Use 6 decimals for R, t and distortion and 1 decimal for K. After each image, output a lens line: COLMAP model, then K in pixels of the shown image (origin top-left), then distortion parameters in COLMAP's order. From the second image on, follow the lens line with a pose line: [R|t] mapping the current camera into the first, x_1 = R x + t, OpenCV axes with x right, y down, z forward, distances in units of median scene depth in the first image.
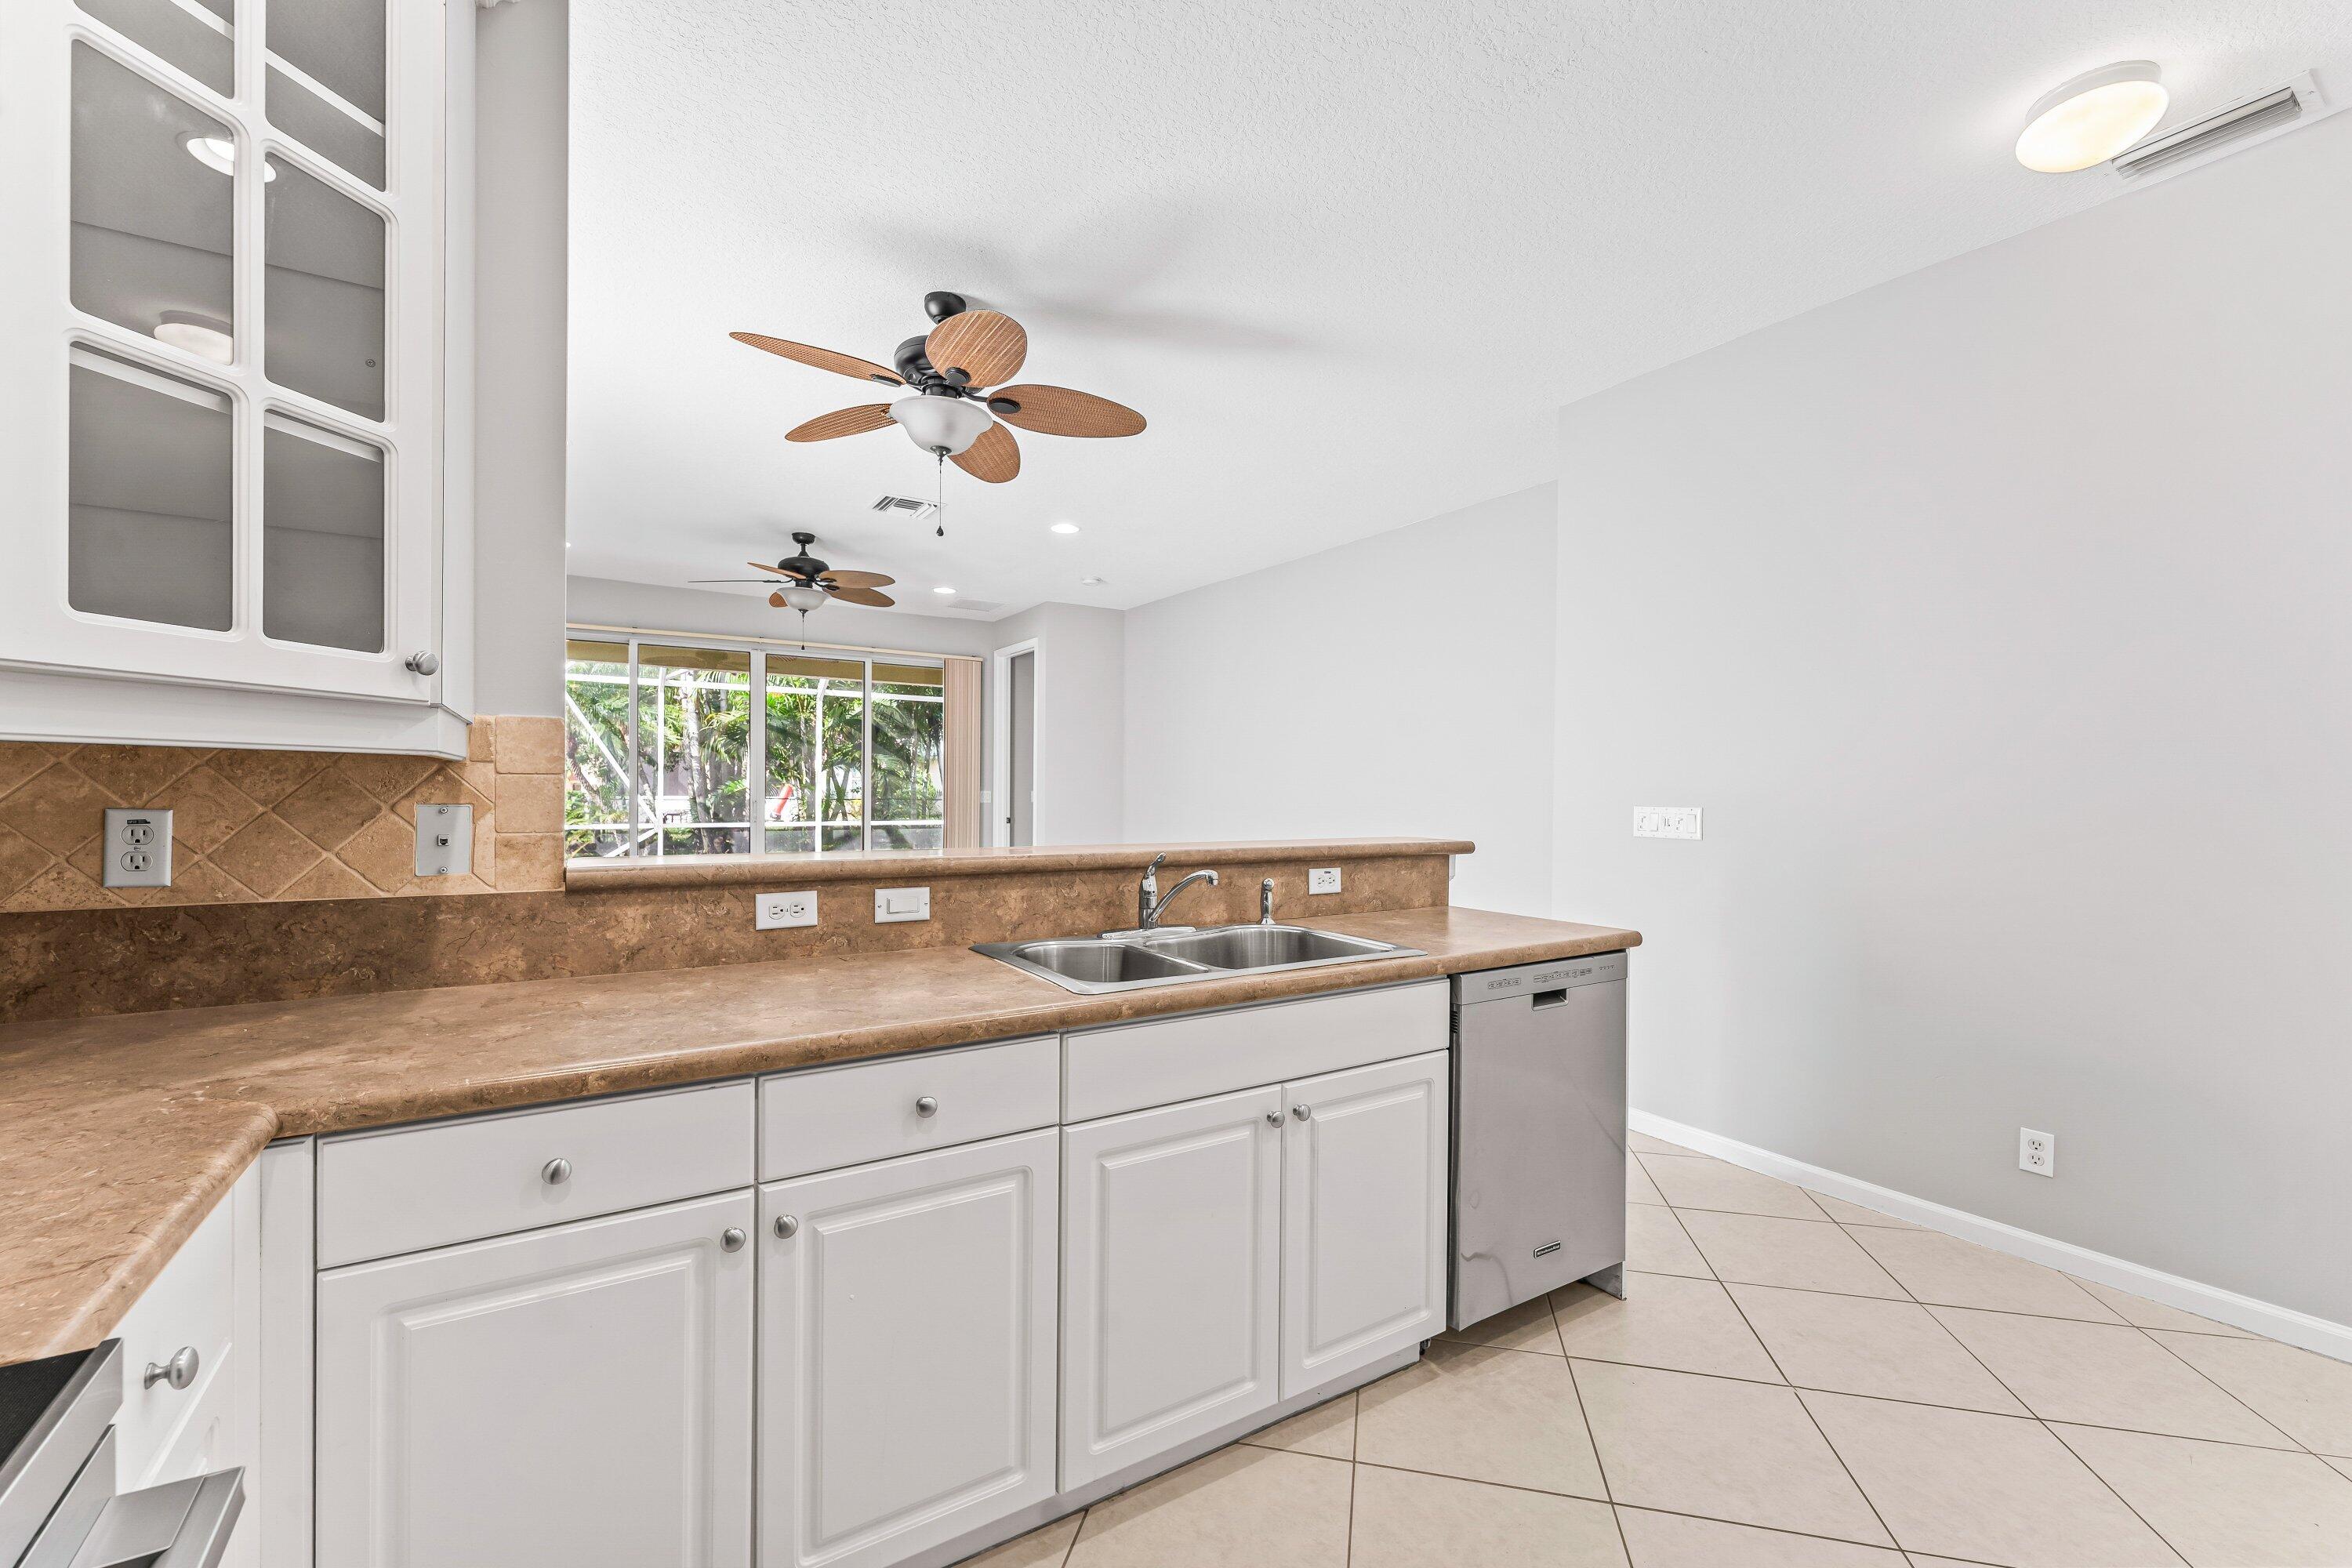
lens RADIAL K [[959.2, 0, 1176.6], [0, 959.2, 798.7], [0, 0, 1]] dist [-0.000725, -0.000871]
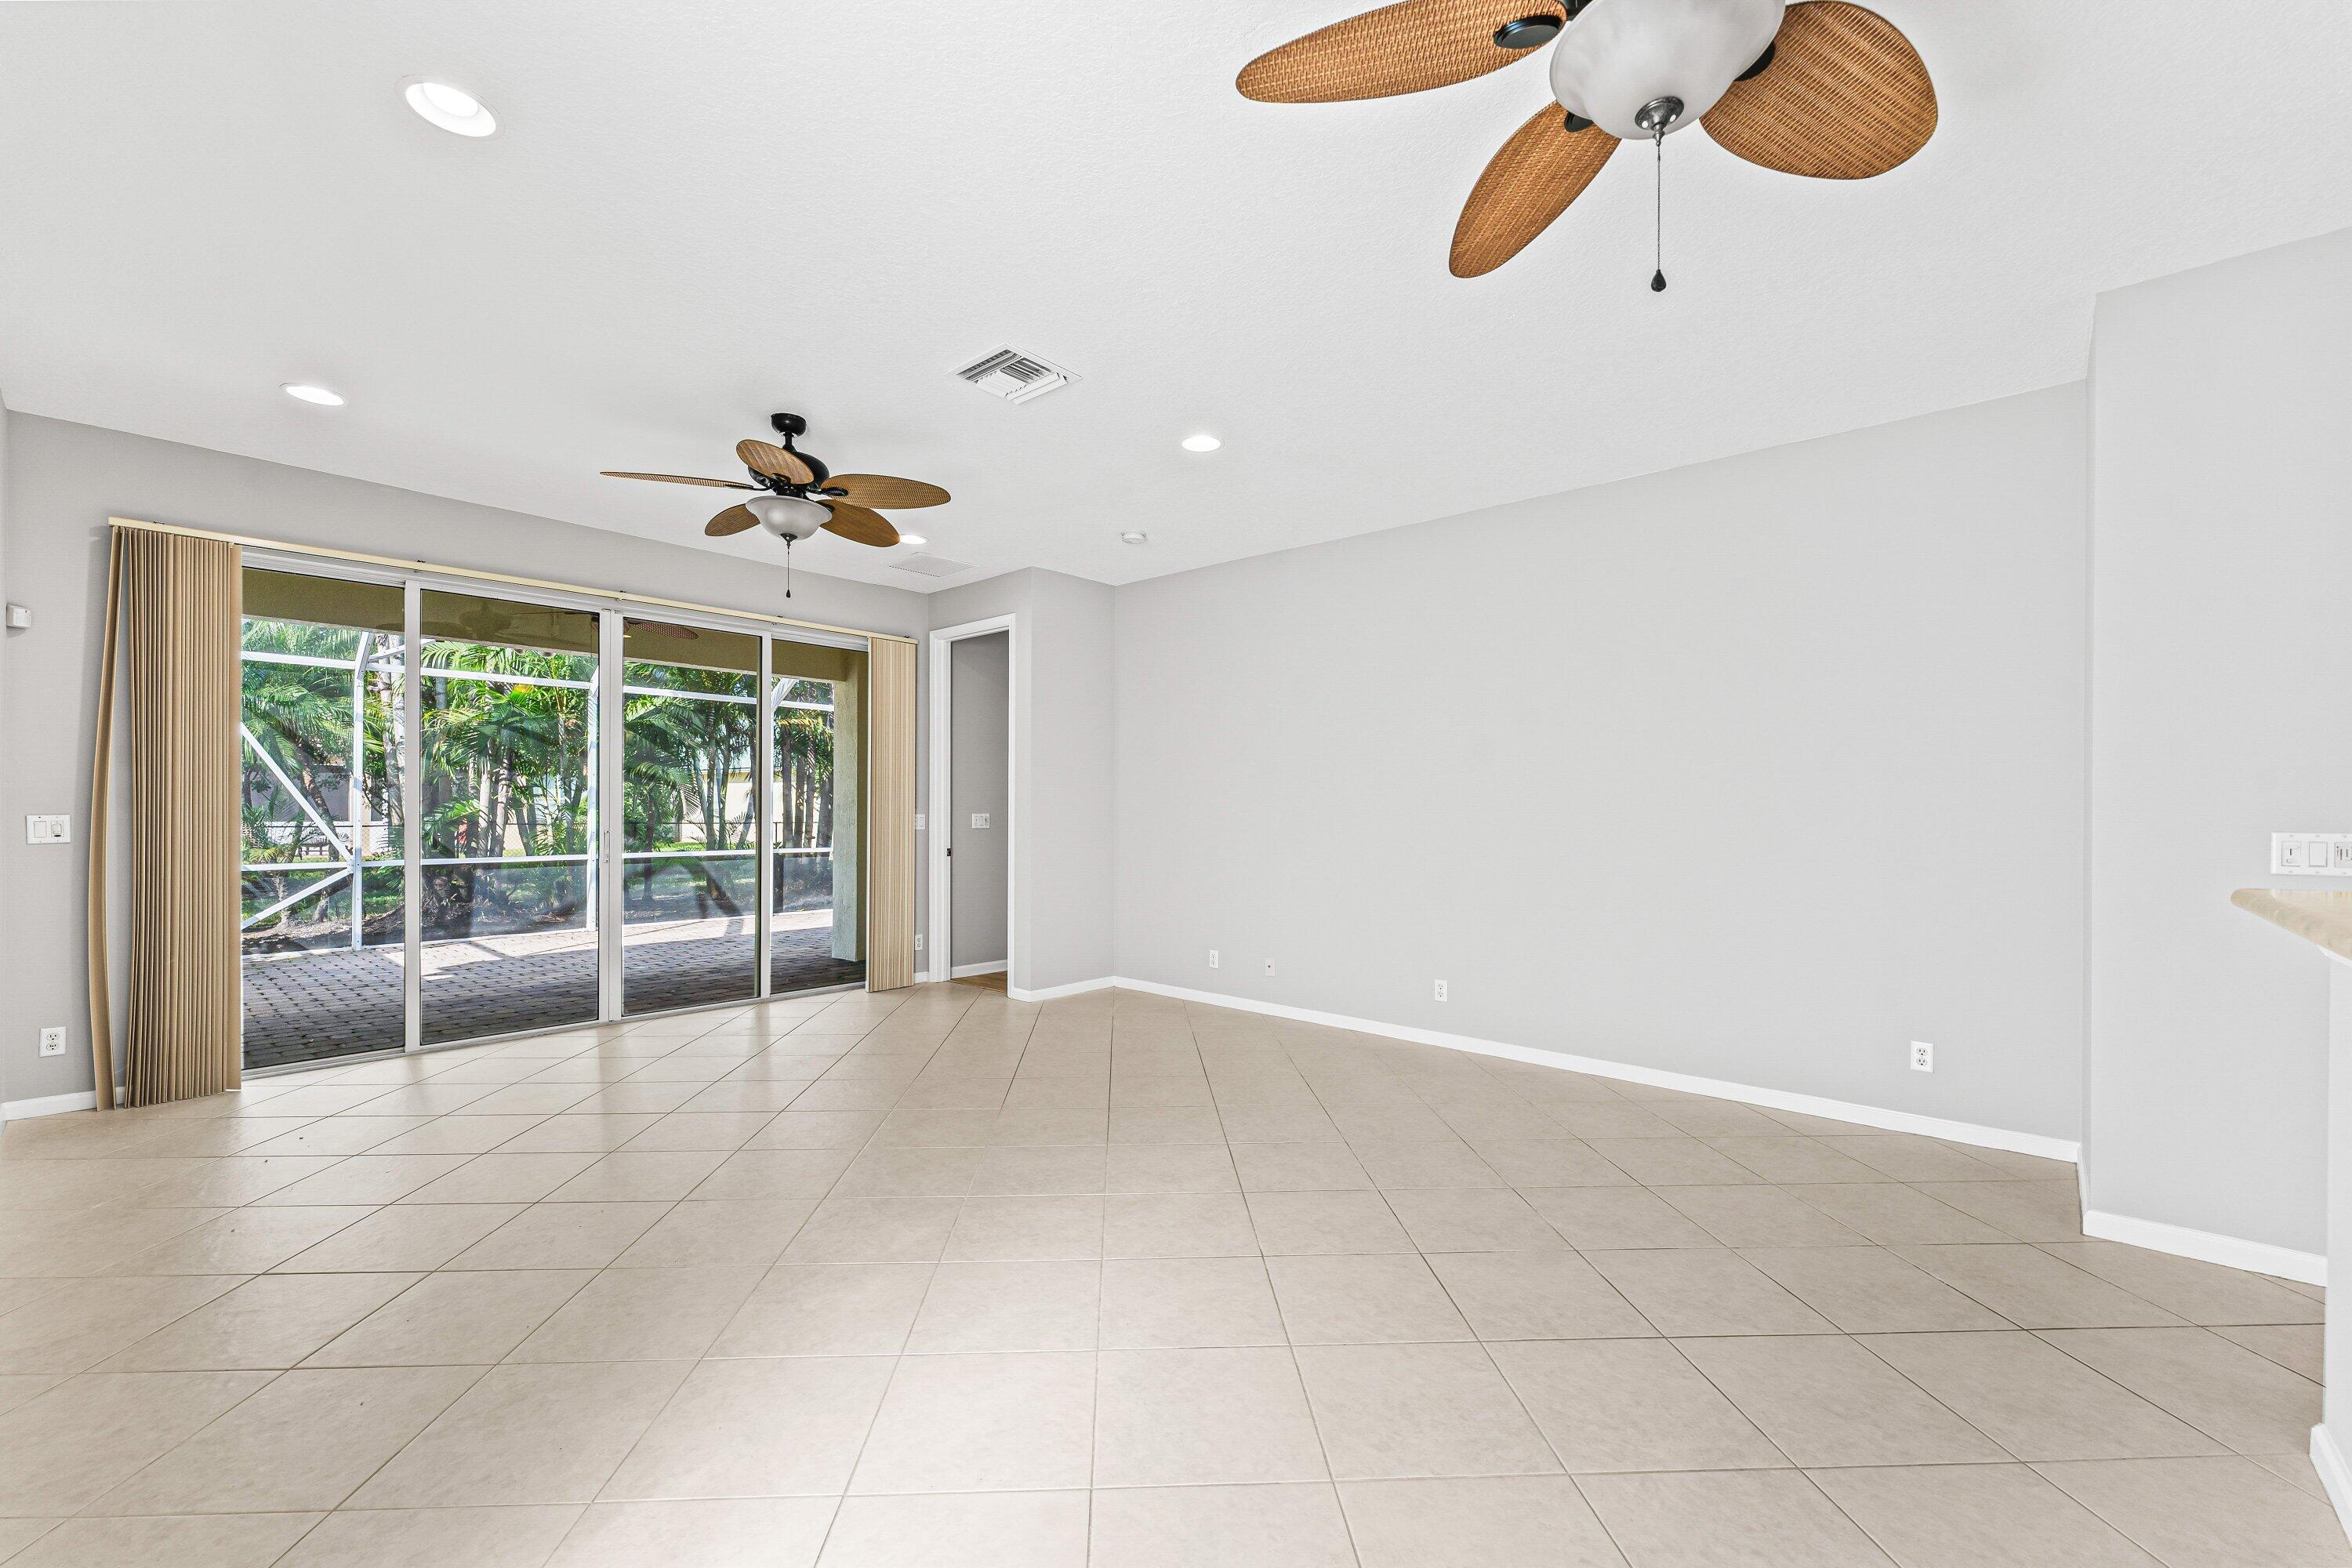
lens RADIAL K [[959.2, 0, 1161.3], [0, 959.2, 815.1], [0, 0, 1]] dist [-0.000725, -0.000871]
pose [[0.964146, -0.005621, 0.265311, -0.311653], [0.006370, 0.999978, -0.001964, -0.006502], [-0.265294, 0.003584, 0.964161, 0.307349]]
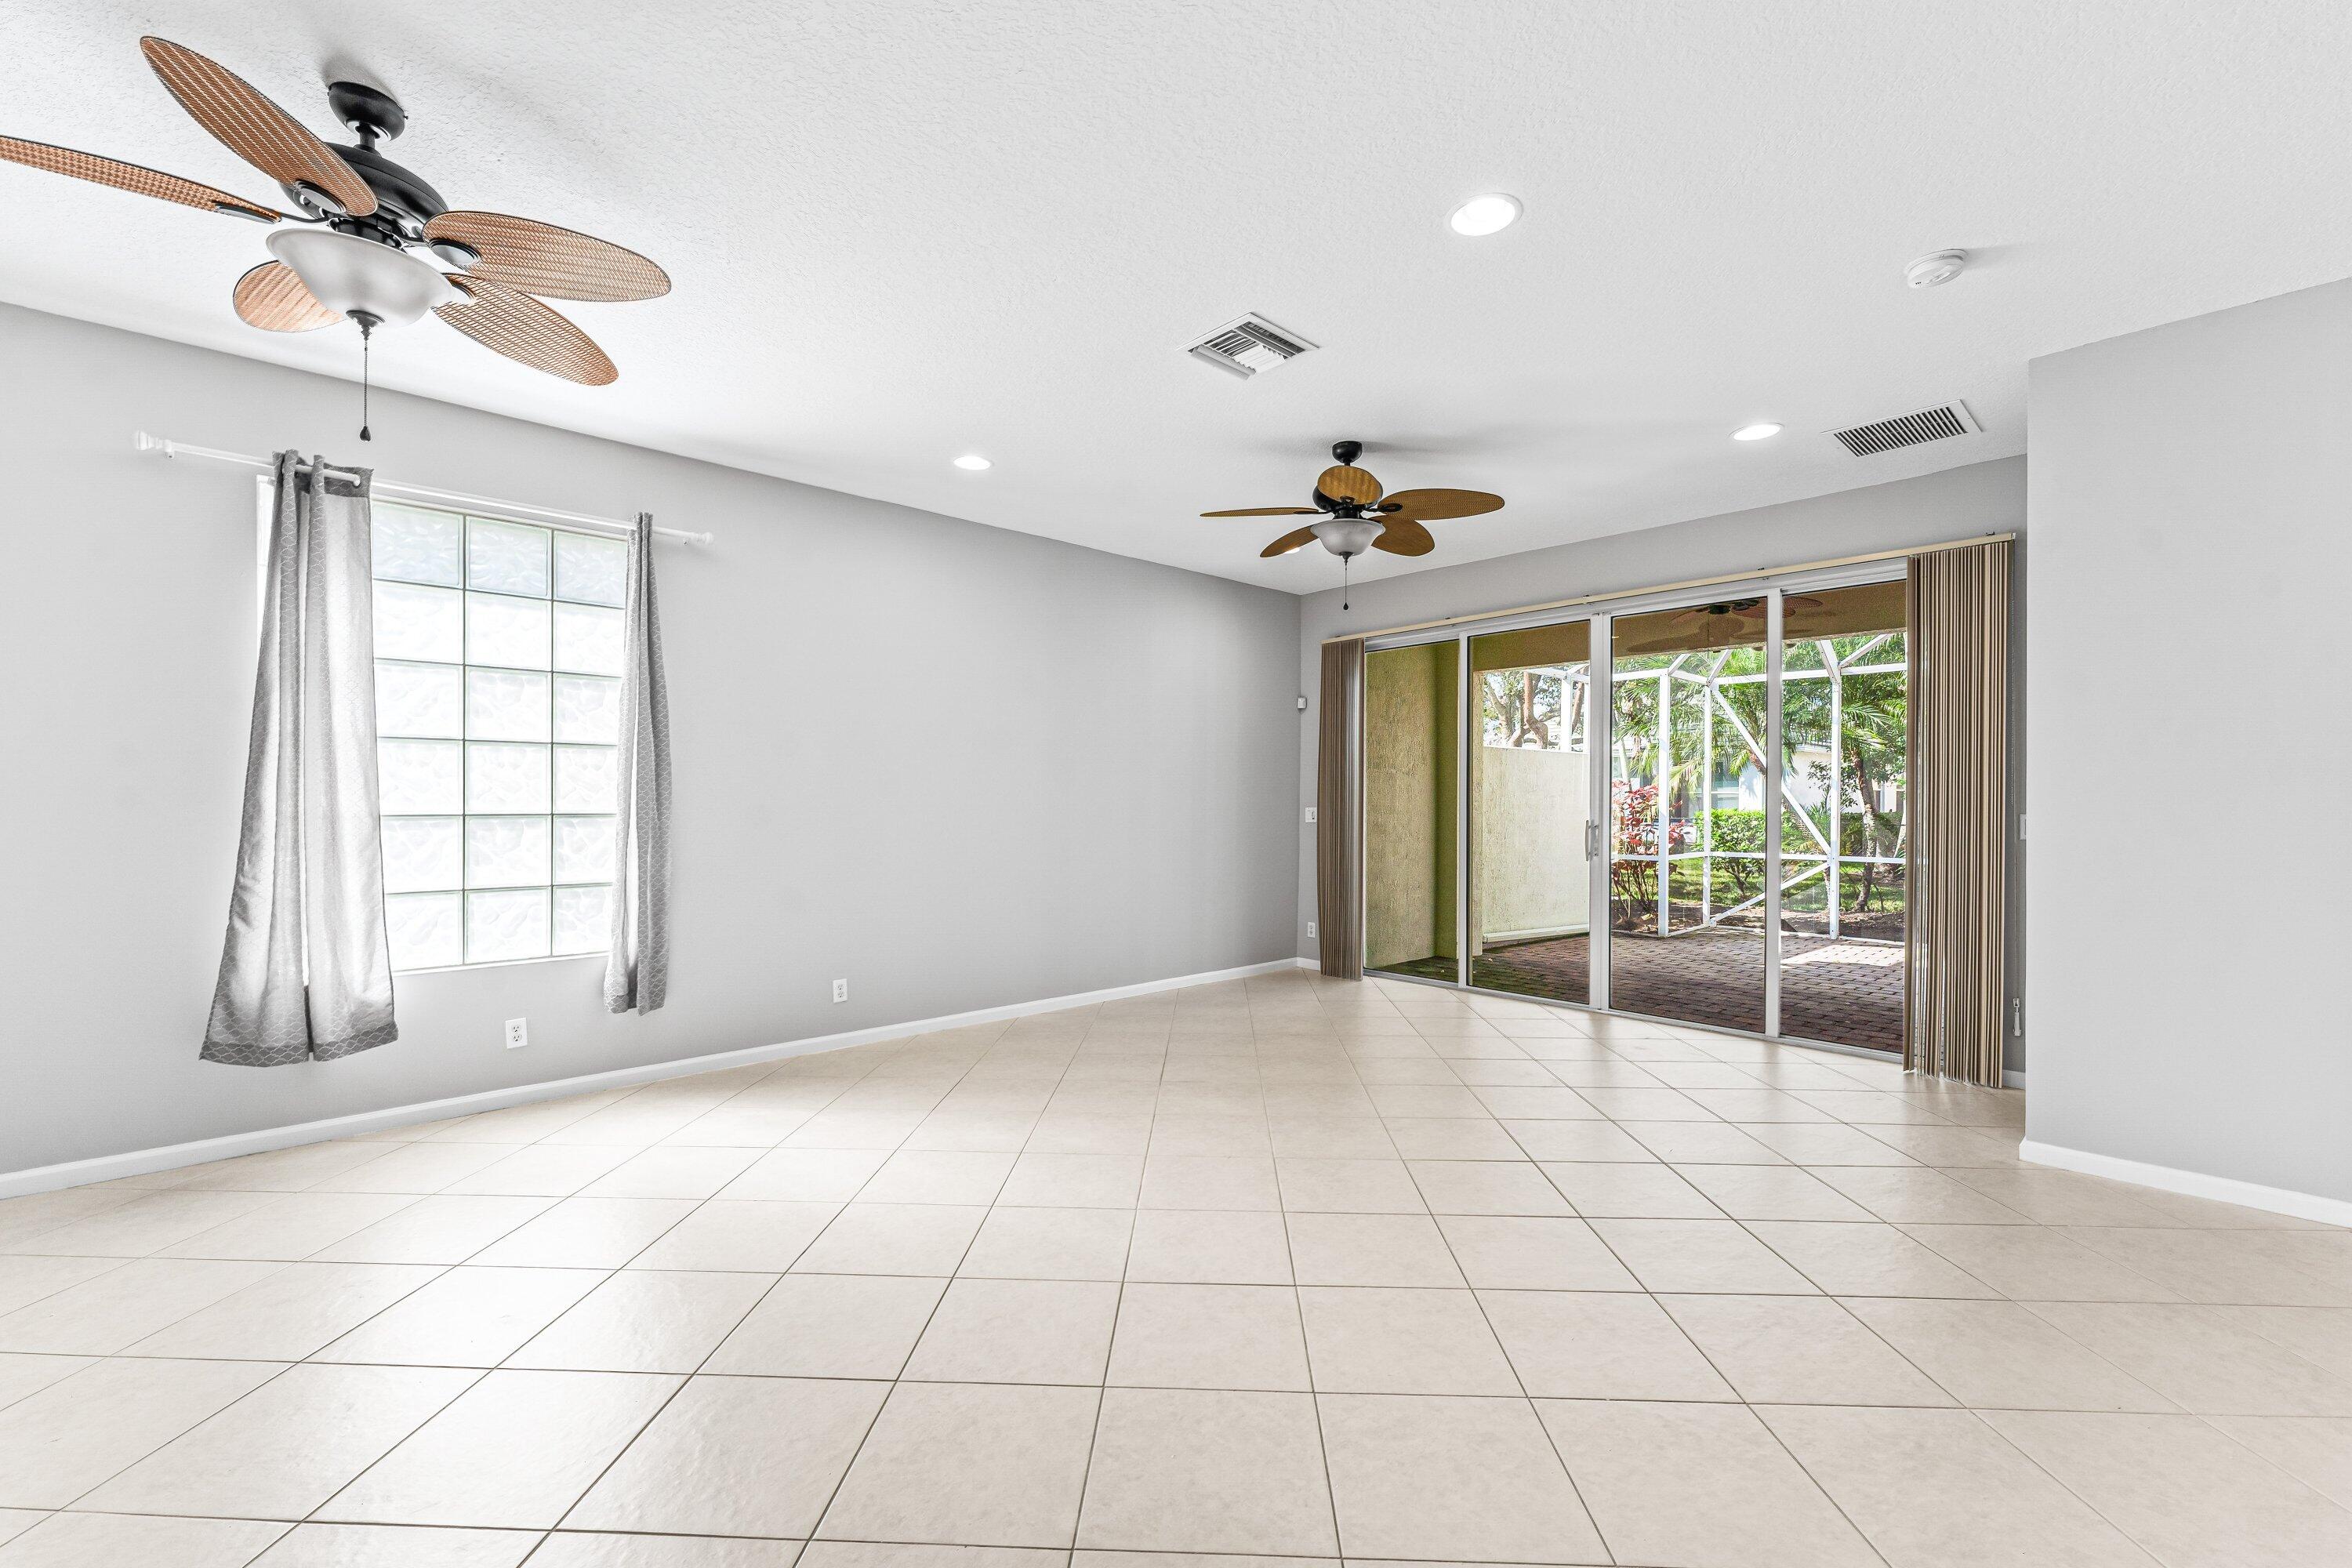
lens RADIAL K [[959.2, 0, 1179.6], [0, 959.2, 796.8], [0, 0, 1]] dist [-0.000725, -0.000871]
pose [[0.174468, -0.011543, -0.984595, 0.270077], [-0.013262, 0.999813, -0.014072, -0.006675], [0.984574, 0.015512, 0.174282, 0.740762]]
